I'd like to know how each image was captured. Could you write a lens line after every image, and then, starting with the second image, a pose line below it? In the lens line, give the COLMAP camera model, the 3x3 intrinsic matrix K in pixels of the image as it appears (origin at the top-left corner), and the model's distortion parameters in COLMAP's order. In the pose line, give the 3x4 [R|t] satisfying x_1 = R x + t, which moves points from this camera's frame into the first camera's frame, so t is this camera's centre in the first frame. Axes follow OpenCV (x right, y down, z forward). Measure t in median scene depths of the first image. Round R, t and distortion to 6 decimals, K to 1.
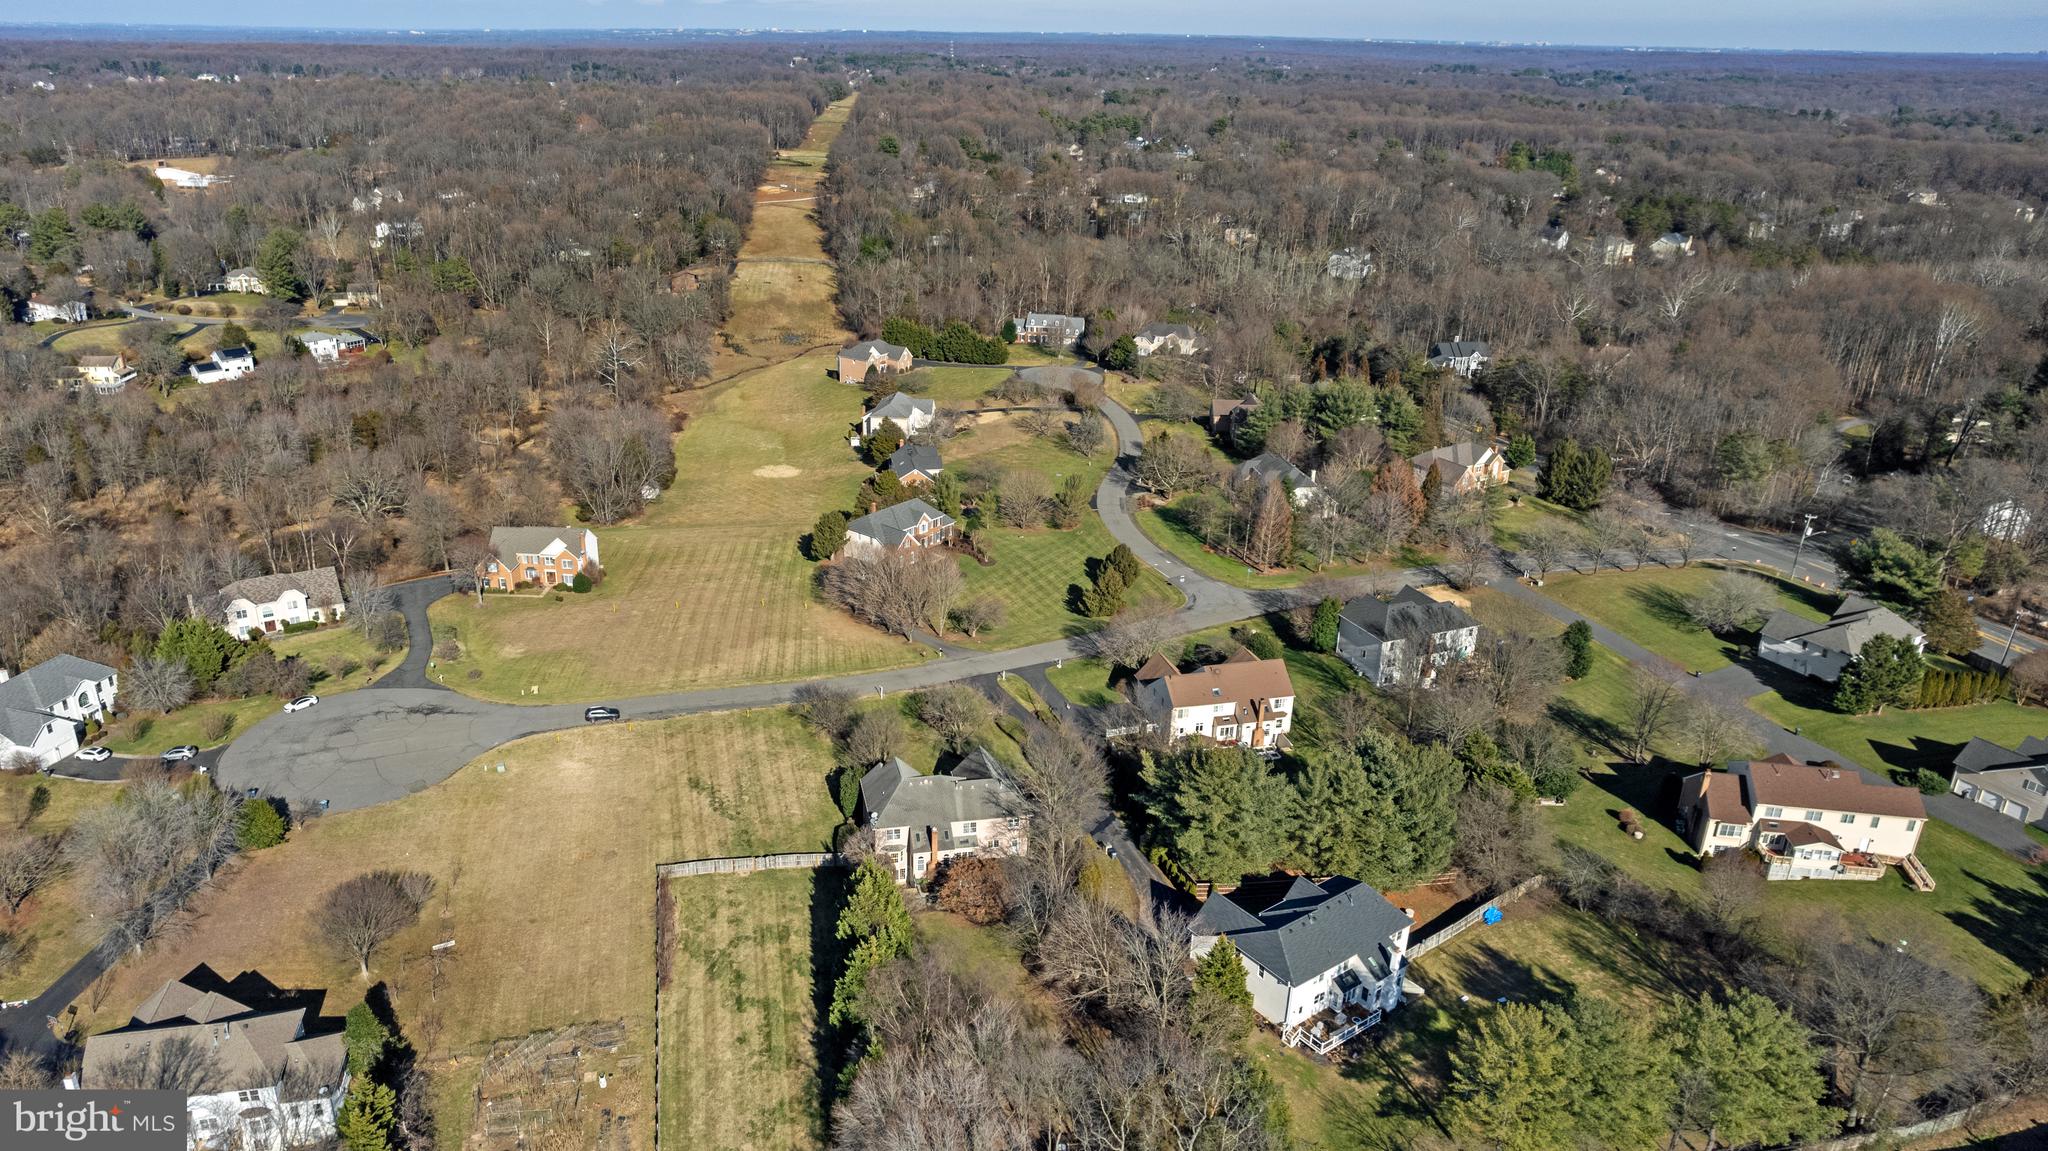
lens RADIAL K [[1352.9, 0, 936.5], [0, 1352.9, 577.2], [0, 0, 1]] dist [-0.062094, 0.048951]
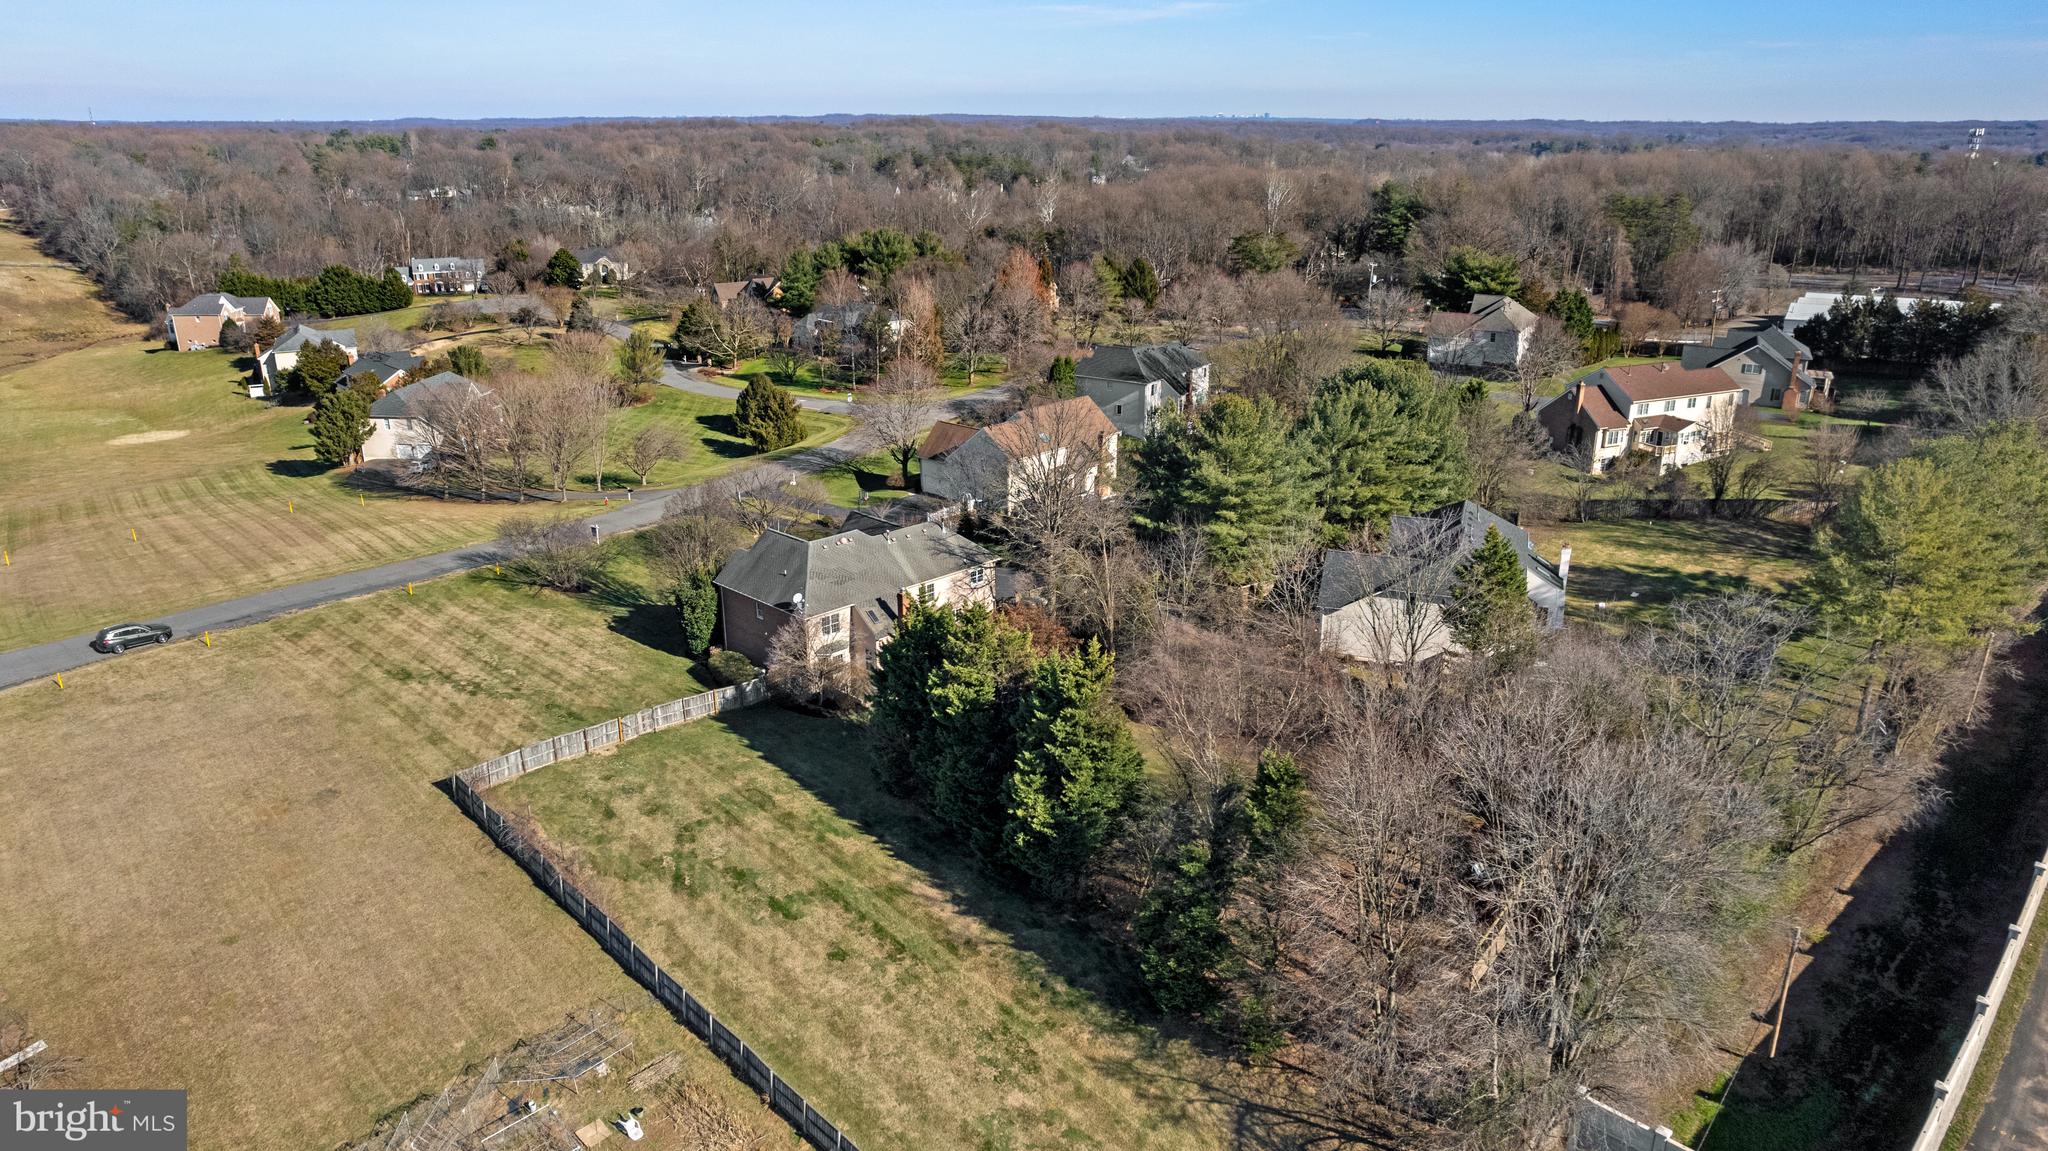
lens RADIAL K [[1332.9, 0, 1026.7], [0, 1332.9, 589.6], [0, 0, 1]] dist [-0.072906, 0.060089]
pose [[0.815355, -0.199987, 0.543325, -0.214695], [0.223234, 0.974477, 0.023684, 0.136859], [-0.534194, 0.101978, 0.839188, 0.336319]]
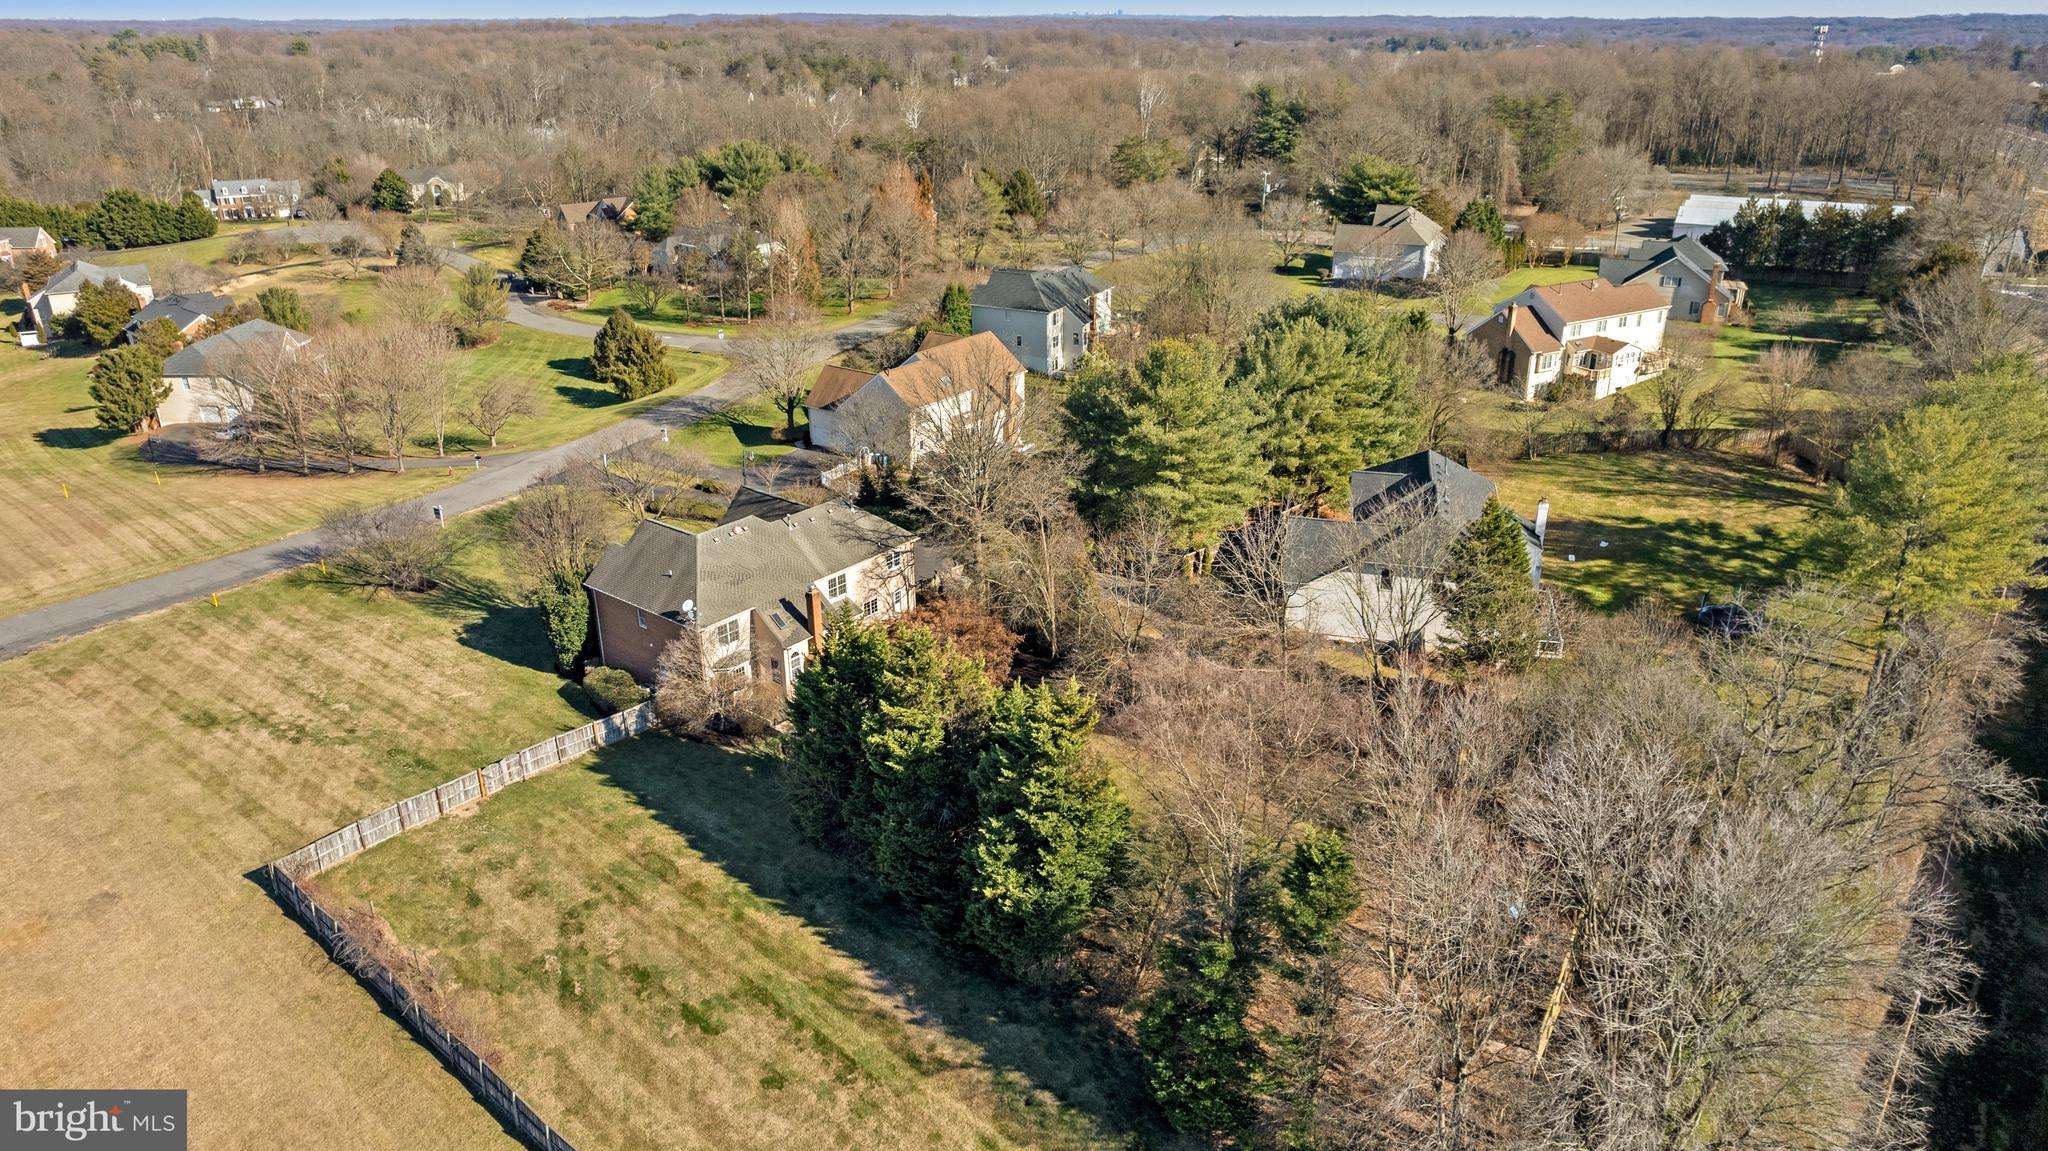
lens RADIAL K [[1335.4, 0, 1033.4], [0, 1335.4, 560.1], [0, 0, 1]] dist [-0.090050, 0.087065]
pose [[0.746972, -0.260350, 0.611760, -0.188847], [0.257118, 0.961668, 0.095315, 0.109685], [-0.613126, 0.086097, 0.785280, 0.395853]]
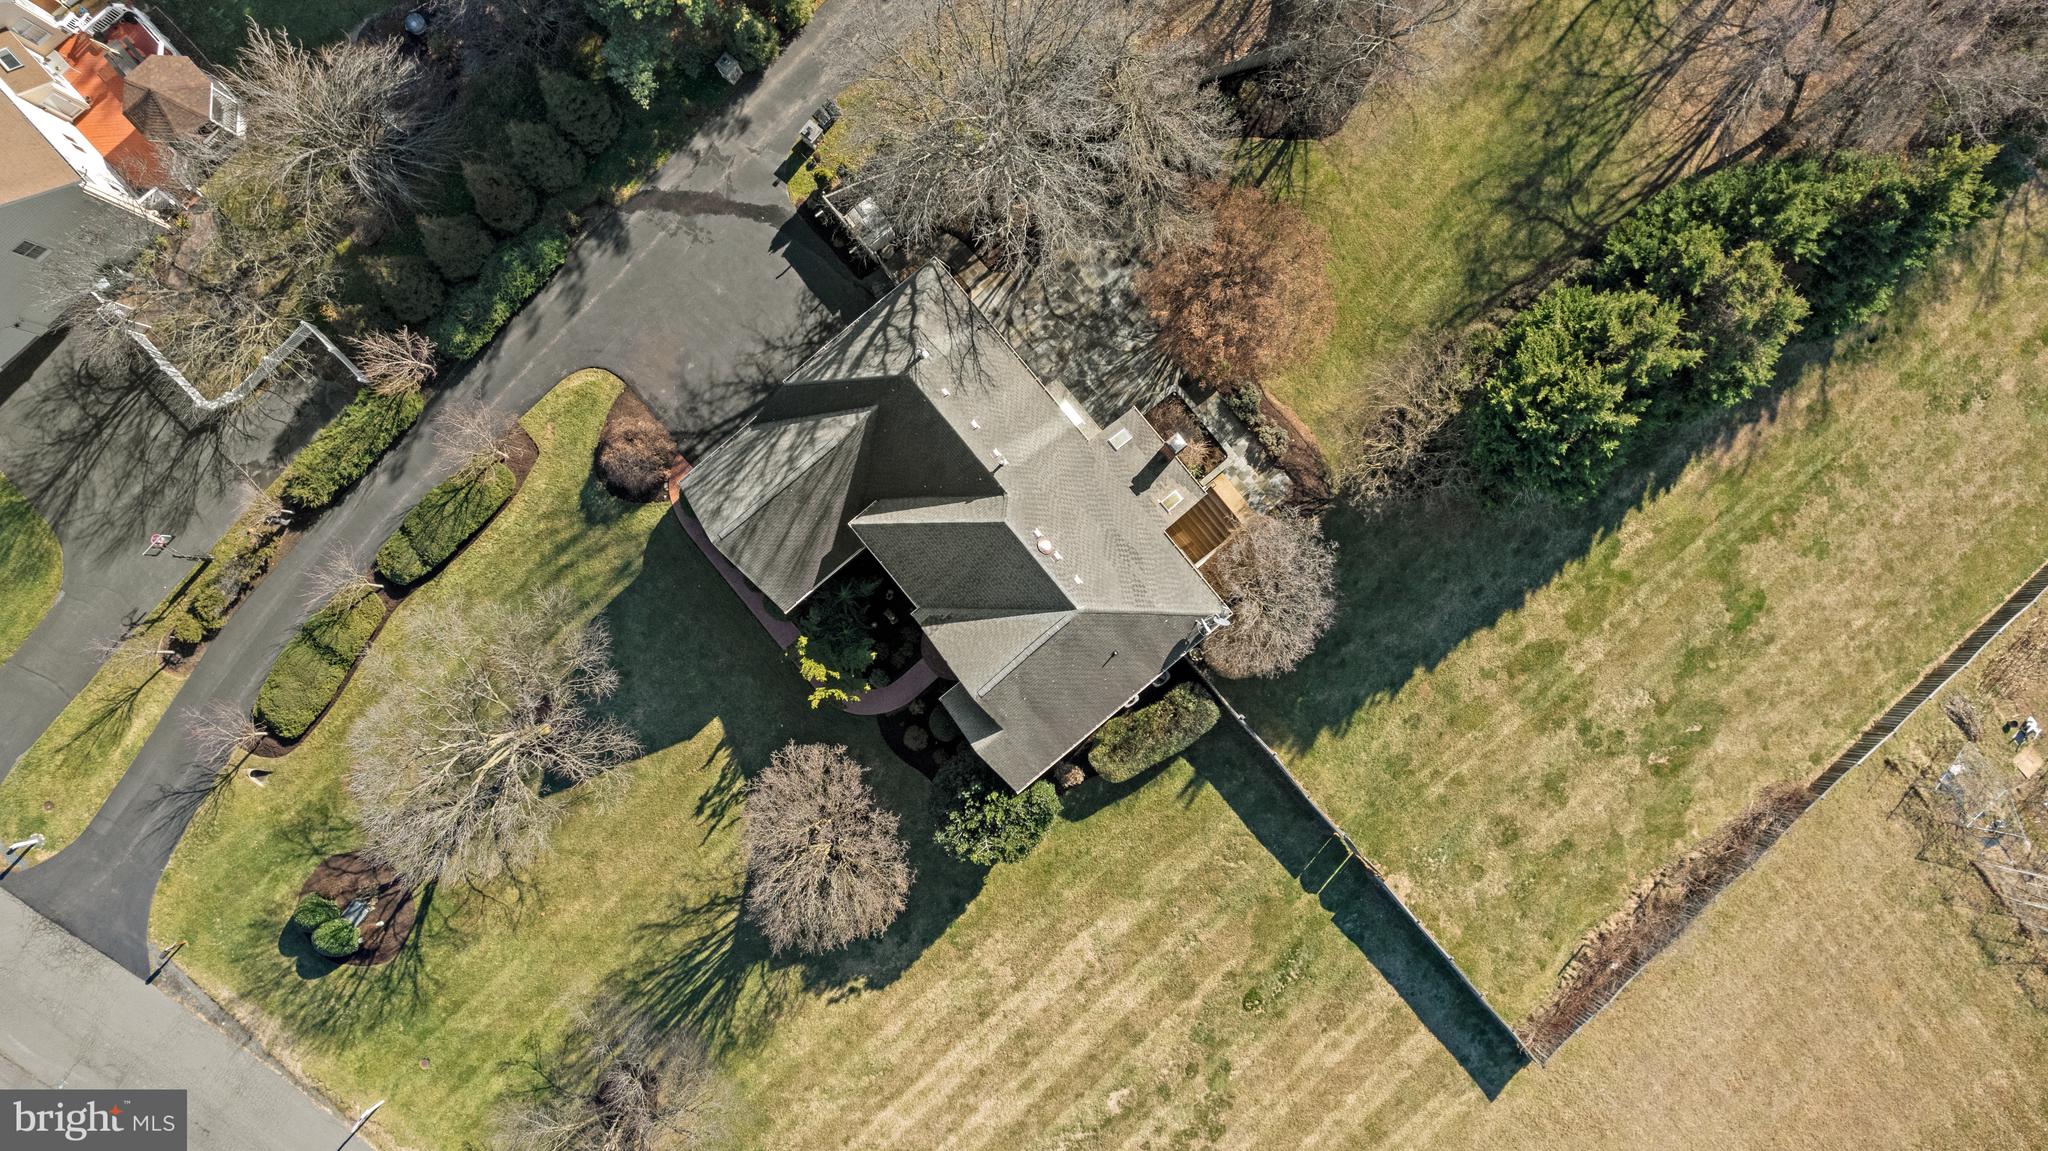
lens RADIAL K [[1335.4, 0, 1033.4], [0, 1335.4, 560.1], [0, 0, 1]] dist [-0.090050, 0.087065]
pose [[-0.495636, -0.868450, 0.011779, -0.009738], [0.317834, -0.168738, 0.933011, -0.116002], [-0.808286, 0.466178, 0.359656, 0.682807]]
